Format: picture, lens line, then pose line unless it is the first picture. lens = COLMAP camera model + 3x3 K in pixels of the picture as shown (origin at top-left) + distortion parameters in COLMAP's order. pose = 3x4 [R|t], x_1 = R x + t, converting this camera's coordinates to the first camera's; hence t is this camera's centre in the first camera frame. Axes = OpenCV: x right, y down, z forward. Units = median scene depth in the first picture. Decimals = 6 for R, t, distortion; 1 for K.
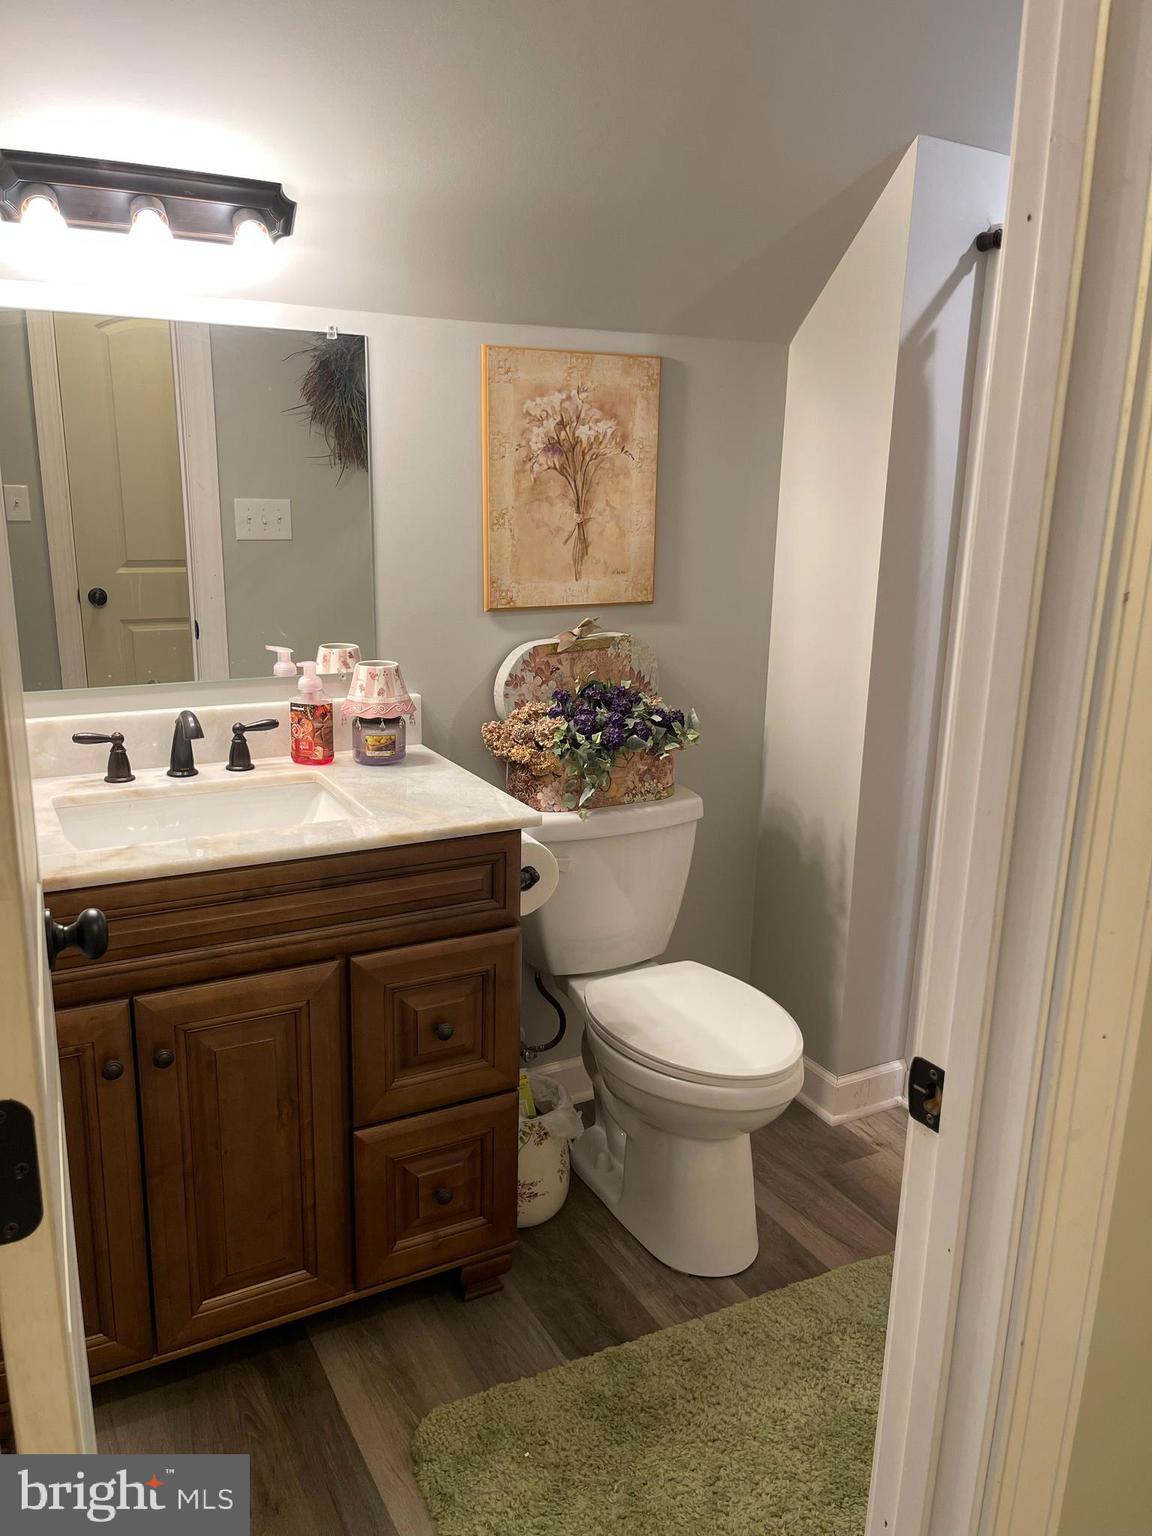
lens RADIAL K [[1153.0, 0, 575.6], [0, 1153.0, 758.7], [0, 0, 1]] dist [0.055659, -0.094370]
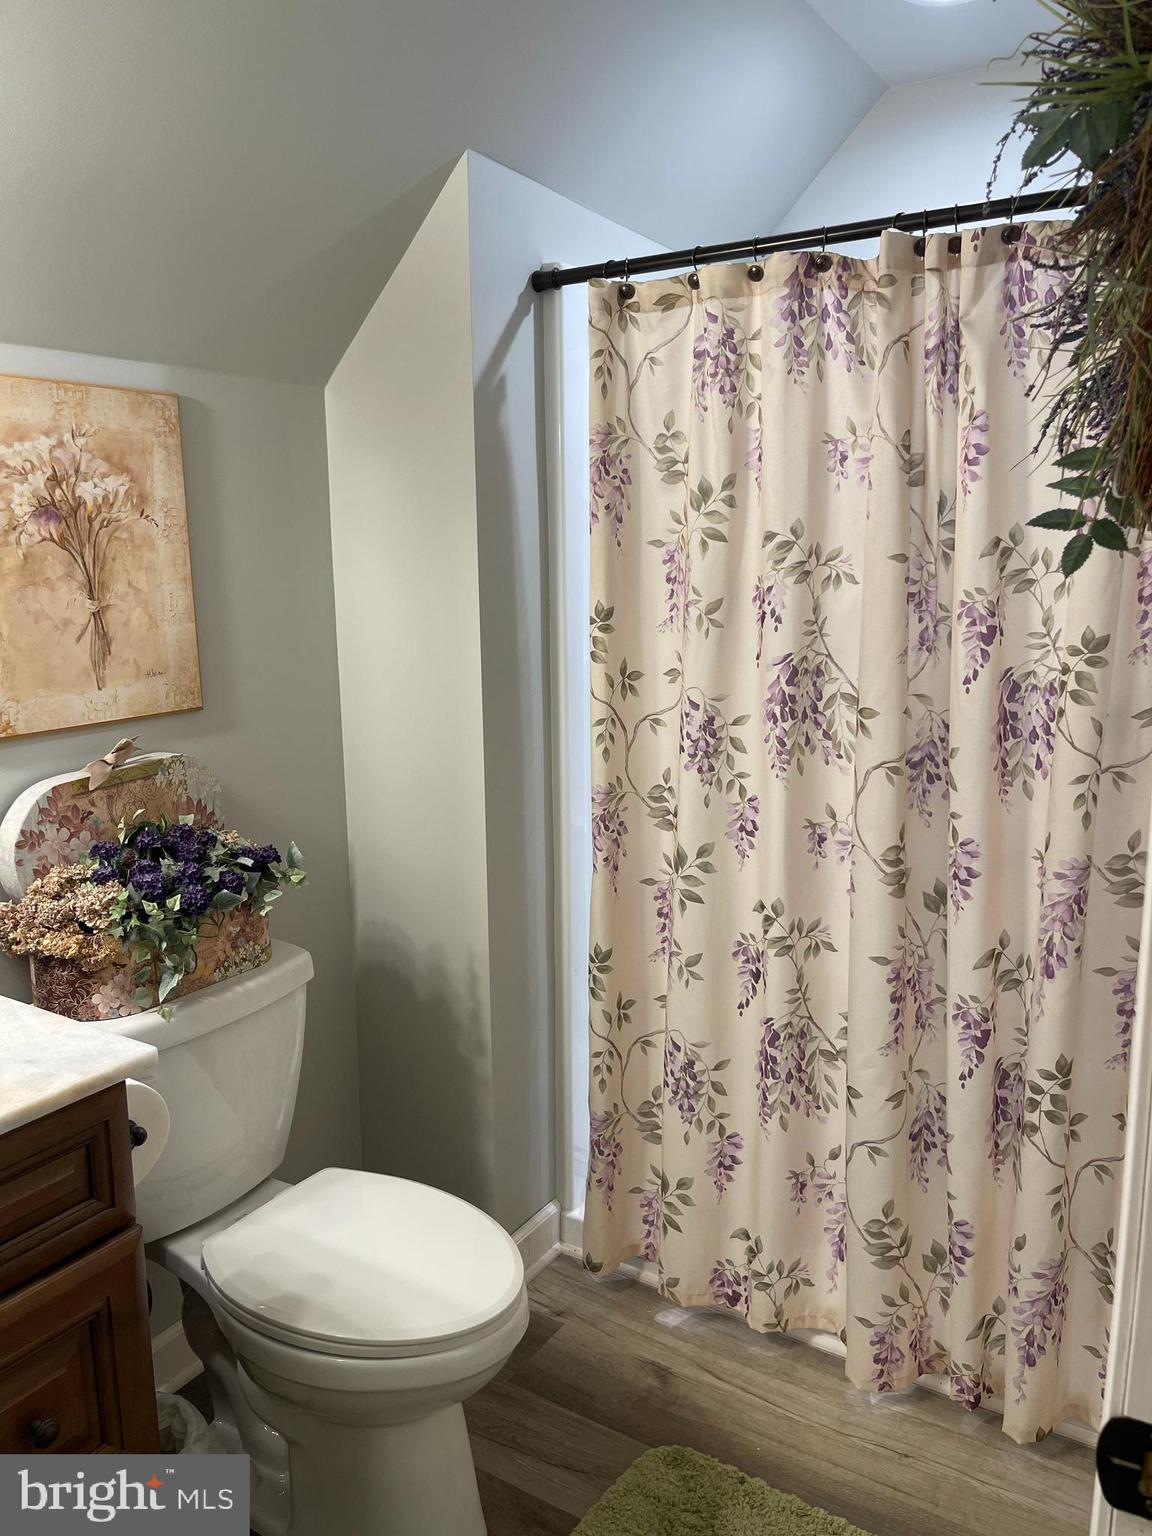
lens RADIAL K [[1153.0, 0, 575.6], [0, 1153.0, 758.7], [0, 0, 1]] dist [0.055659, -0.094370]
pose [[0.877102, -0.114888, 0.466360, -0.085162], [0.144688, 0.989068, -0.028463, -0.048177], [-0.457992, 0.092442, 0.884137, 0.223016]]
